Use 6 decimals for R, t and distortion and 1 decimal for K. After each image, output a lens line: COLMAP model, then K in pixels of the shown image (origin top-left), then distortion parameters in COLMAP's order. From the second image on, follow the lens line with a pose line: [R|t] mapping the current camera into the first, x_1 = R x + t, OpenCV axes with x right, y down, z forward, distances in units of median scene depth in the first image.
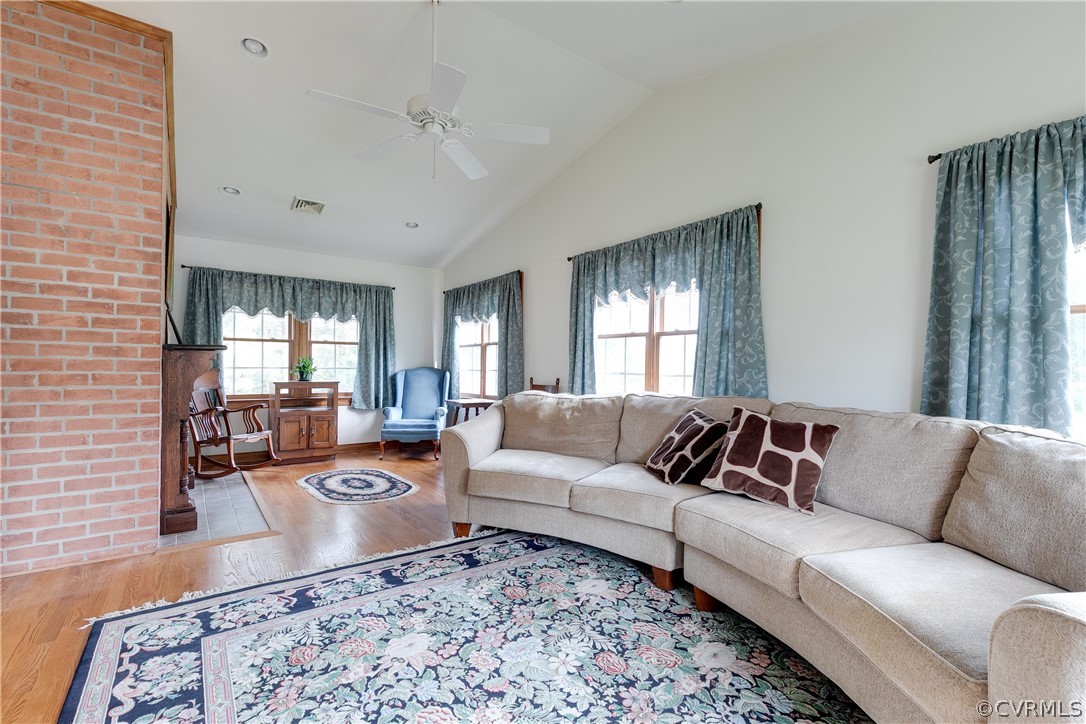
lens RADIAL K [[484.9, 0, 543.0], [0, 484.9, 362.0], [0, 0, 1]] dist [0.002797, 0.000306]
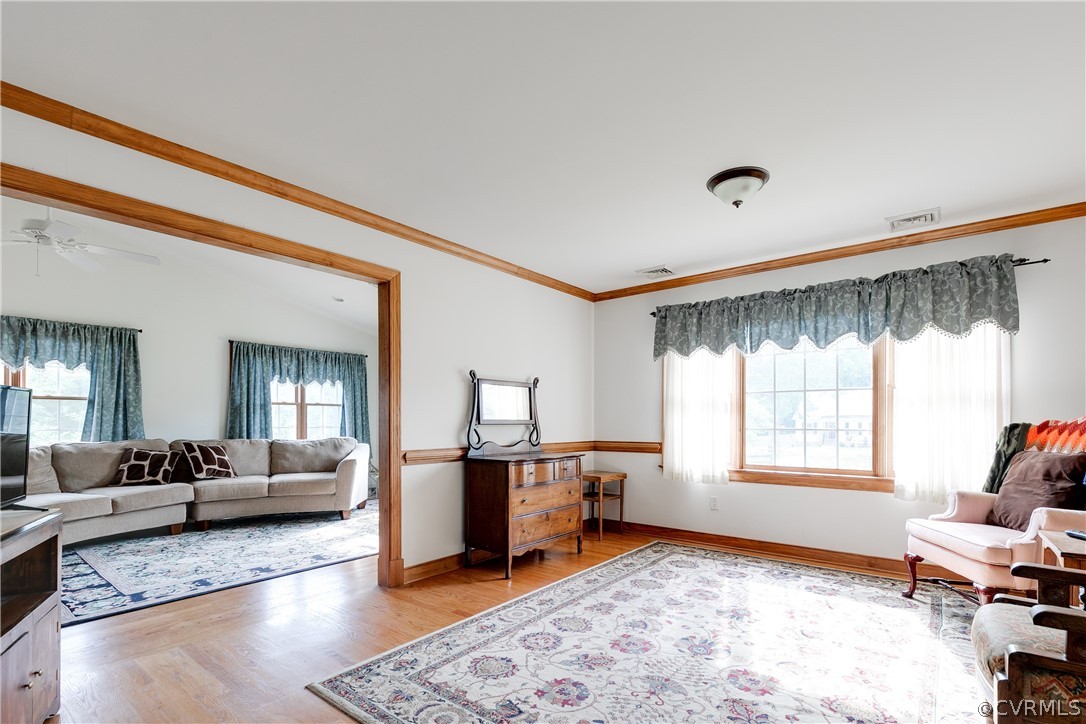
lens RADIAL K [[504.5, 0, 543.4], [0, 504.5, 421.6], [0, 0, 1]] dist [0.000722, -0.000003]
pose [[-0.256186, -0.008400, 0.966591, -2.323022], [-0.004475, 0.999962, 0.007504, -0.019595], [-0.966617, -0.002403, -0.256214, 0.085518]]
